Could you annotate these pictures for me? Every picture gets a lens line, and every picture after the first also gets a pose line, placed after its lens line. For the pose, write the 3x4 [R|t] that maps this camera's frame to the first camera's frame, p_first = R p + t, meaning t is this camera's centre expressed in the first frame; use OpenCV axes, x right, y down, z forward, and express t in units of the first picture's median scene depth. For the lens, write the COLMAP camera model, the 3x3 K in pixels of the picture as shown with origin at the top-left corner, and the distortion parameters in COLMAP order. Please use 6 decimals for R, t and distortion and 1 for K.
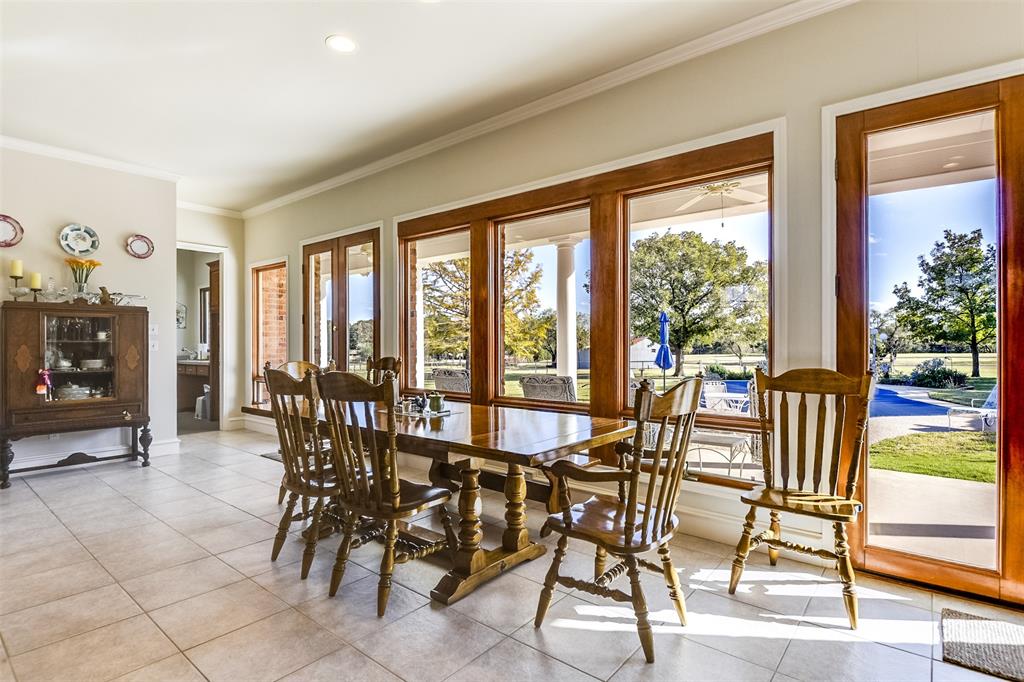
lens RADIAL K [[525.4, 0, 503.7], [0, 525.4, 343.2], [0, 0, 1]] dist [0.001601, 0.000149]
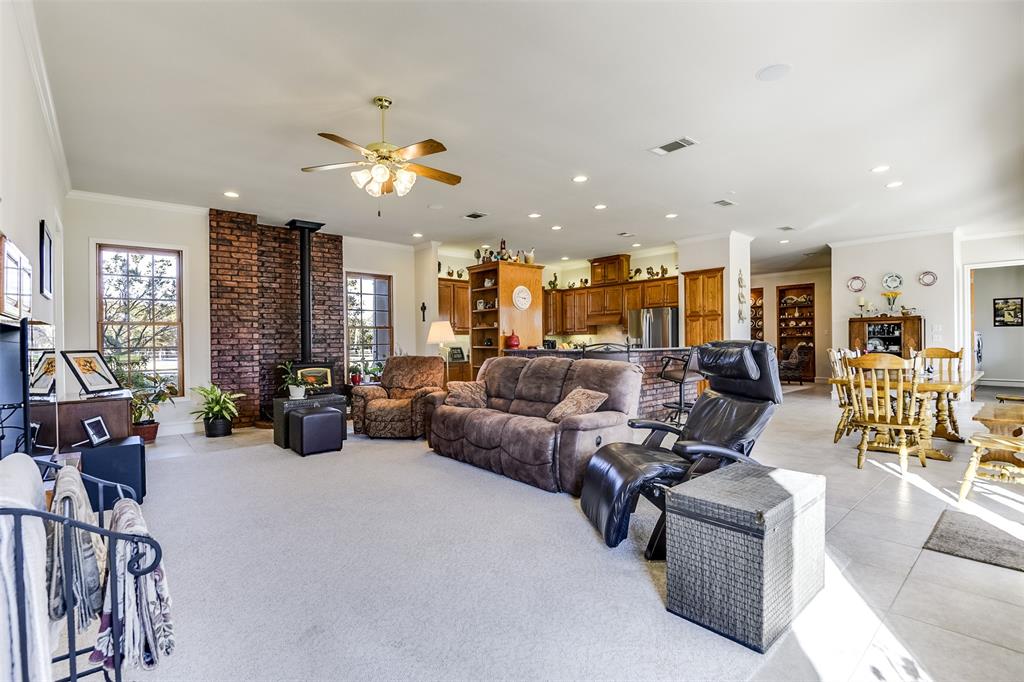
lens RADIAL K [[469.2, 0, 506.2], [0, 469.2, 342.3], [0, 0, 1]] dist [-0.011580, -0.024295]
pose [[-0.142977, 0.005717, -0.989709, 1.001995], [0.010275, 0.999938, 0.004291, -0.001531], [0.989673, -0.009556, -0.143027, -0.131982]]
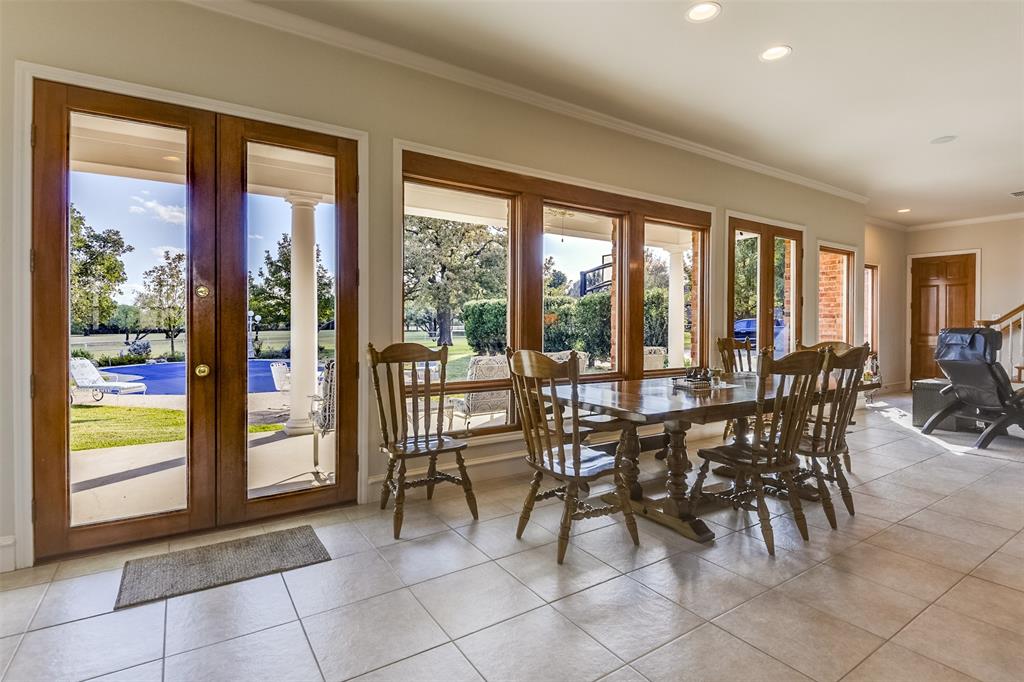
lens RADIAL K [[499.8, 0, 509.9], [0, 499.8, 330.0], [0, 0, 1]] dist [-0.007629, -0.000867]
pose [[0.273801, -0.005917, 0.961768, -0.816471], [-0.004286, 0.999964, 0.007373, 0.004297], [-0.961777, -0.006141, 0.273766, 0.695367]]
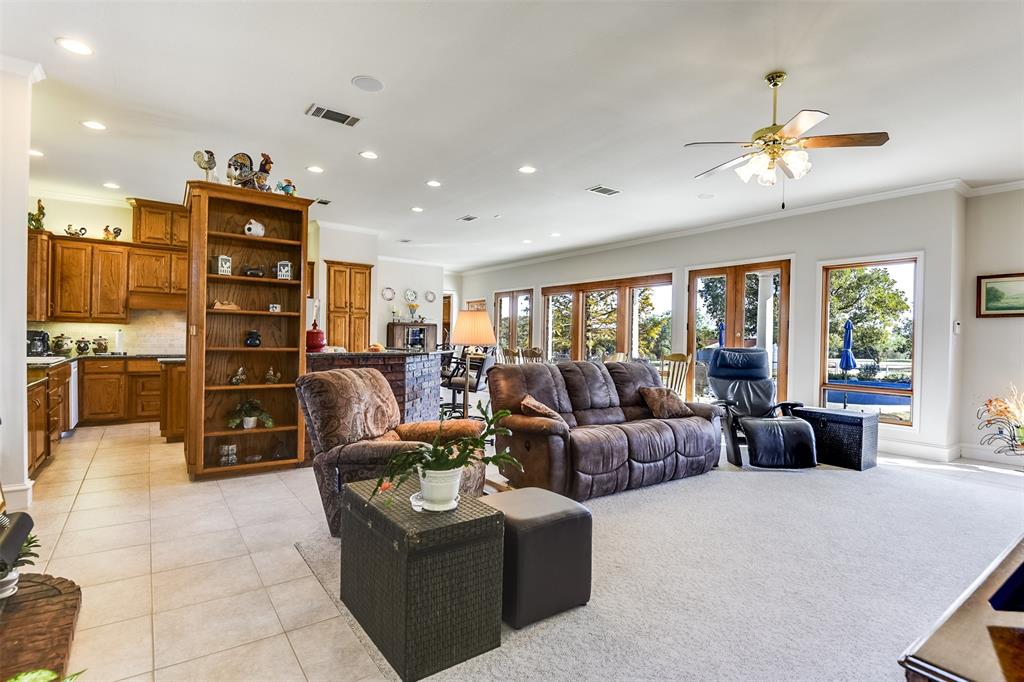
lens RADIAL K [[494.2, 0, 512.0], [0, 494.2, 341.0], [0, 0, 1]] dist [-0.002015, -0.000442]
pose [[0.972522, 0.021941, -0.231773, 0.173028], [-0.021857, 0.999757, 0.002933, -0.004314], [0.231781, 0.002214, 0.972765, -1.096389]]
